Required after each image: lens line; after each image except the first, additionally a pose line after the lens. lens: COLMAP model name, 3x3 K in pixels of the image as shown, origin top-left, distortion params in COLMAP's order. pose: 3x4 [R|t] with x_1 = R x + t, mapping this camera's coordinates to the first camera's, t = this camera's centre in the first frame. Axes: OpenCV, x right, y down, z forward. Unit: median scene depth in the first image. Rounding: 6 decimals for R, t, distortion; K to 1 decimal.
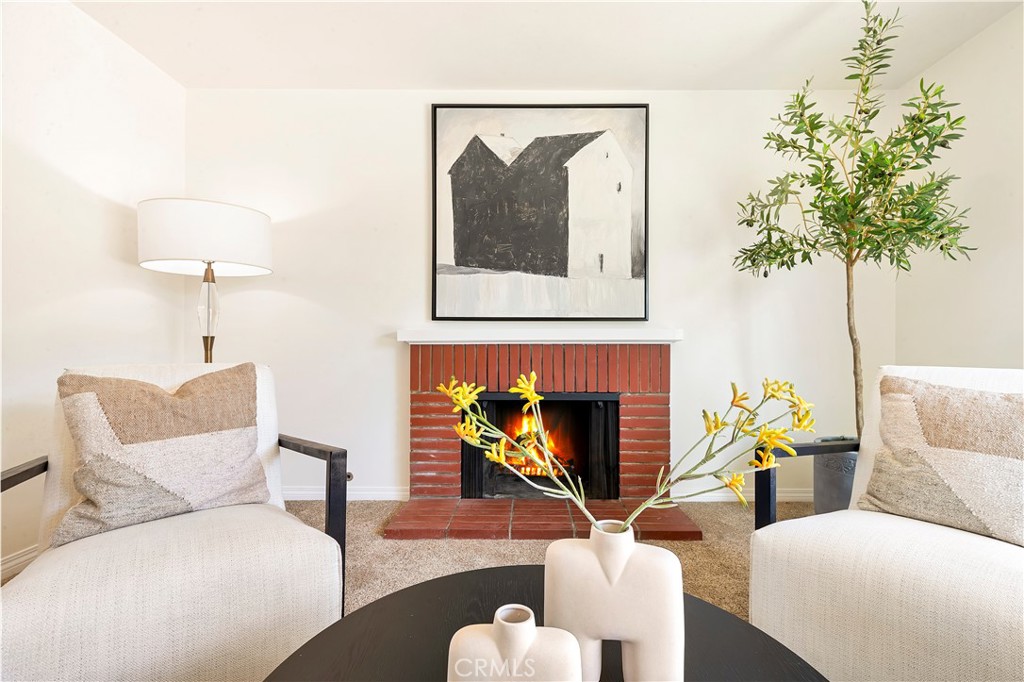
lens RADIAL K [[475.6, 0, 519.1], [0, 475.6, 341.0], [0, 0, 1]] dist [0.005402, 0.000410]
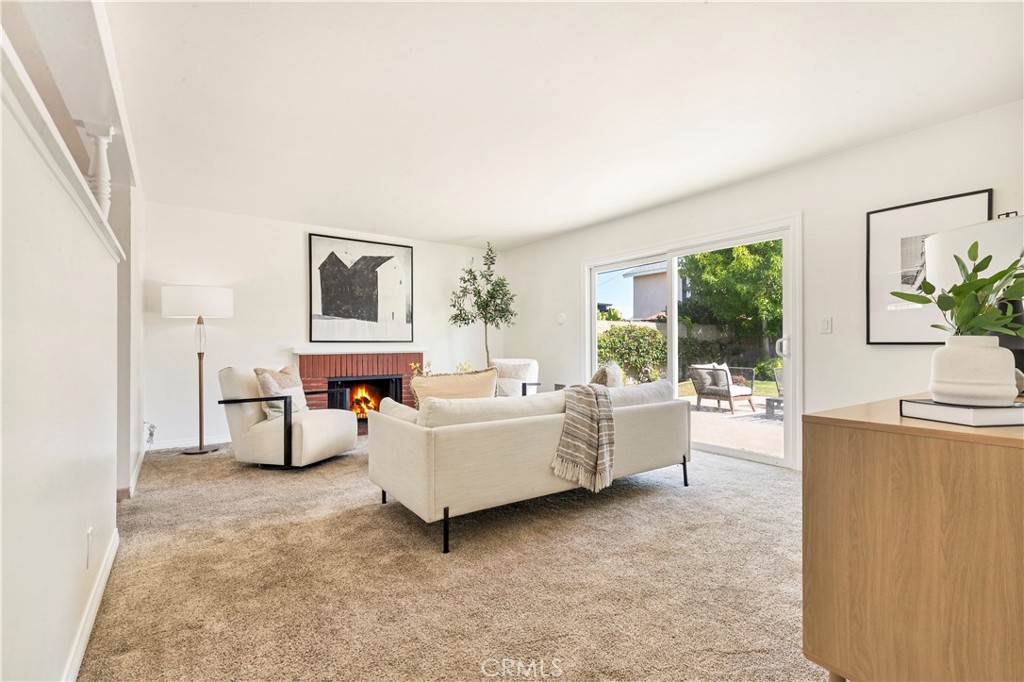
lens RADIAL K [[475.6, 0, 517.1], [0, 475.6, 348.1], [0, 0, 1]] dist [0.005402, 0.000410]
pose [[0.810992, -0.010675, 0.584960, -0.650895], [0.005146, 0.999925, 0.011114, -0.037394], [-0.585034, -0.006004, 0.810986, -1.122592]]
